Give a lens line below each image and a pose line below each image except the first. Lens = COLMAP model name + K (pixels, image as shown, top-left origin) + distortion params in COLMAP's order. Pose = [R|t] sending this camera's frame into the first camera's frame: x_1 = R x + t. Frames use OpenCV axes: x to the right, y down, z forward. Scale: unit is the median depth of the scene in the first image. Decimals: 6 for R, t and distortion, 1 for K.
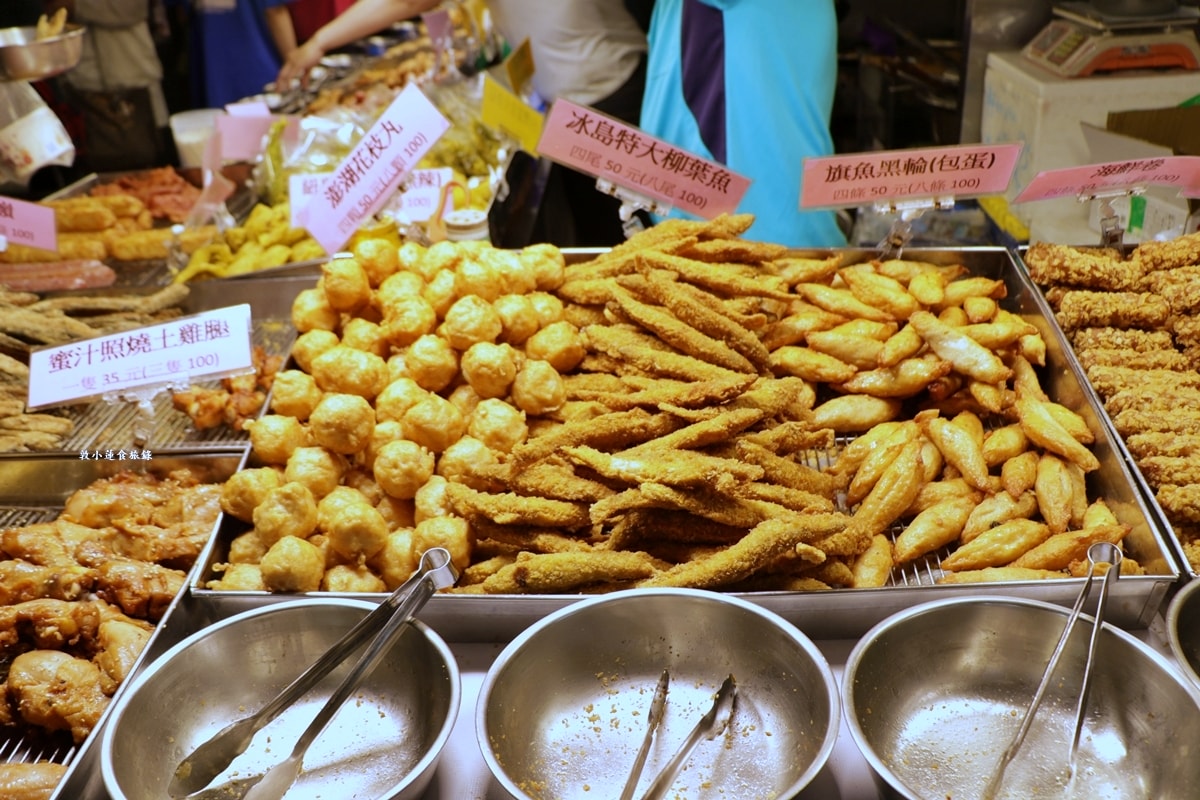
lens RADIAL K [[975.6, 0, 602.4], [0, 975.6, 417.5], [0, 0, 1]] dist [-0.112770, 0.010635]
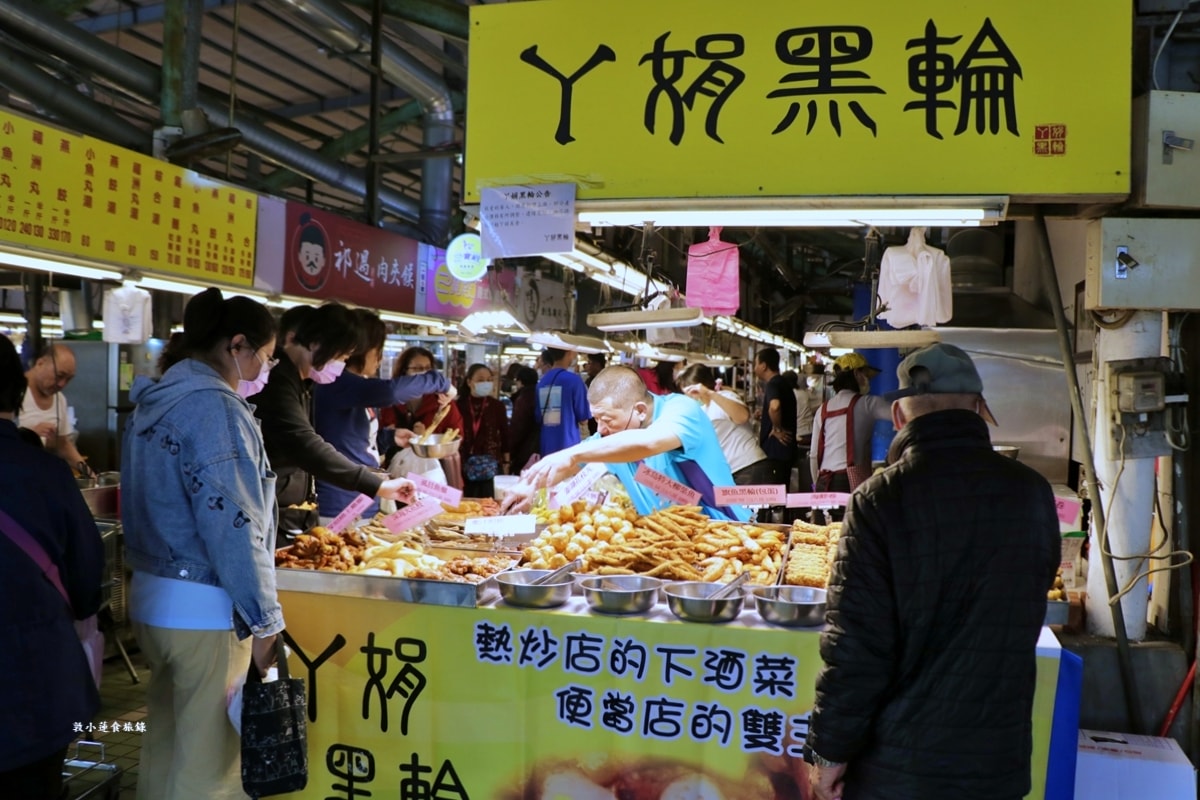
lens RADIAL K [[975.6, 0, 602.4], [0, 975.6, 417.5], [0, 0, 1]] dist [-0.112770, 0.010635]
pose [[0.968694, 0.068078, -0.238743, 0.629159], [-0.164506, 0.896252, -0.411910, 0.941894], [0.185932, 0.438289, 0.879393, -2.057517]]
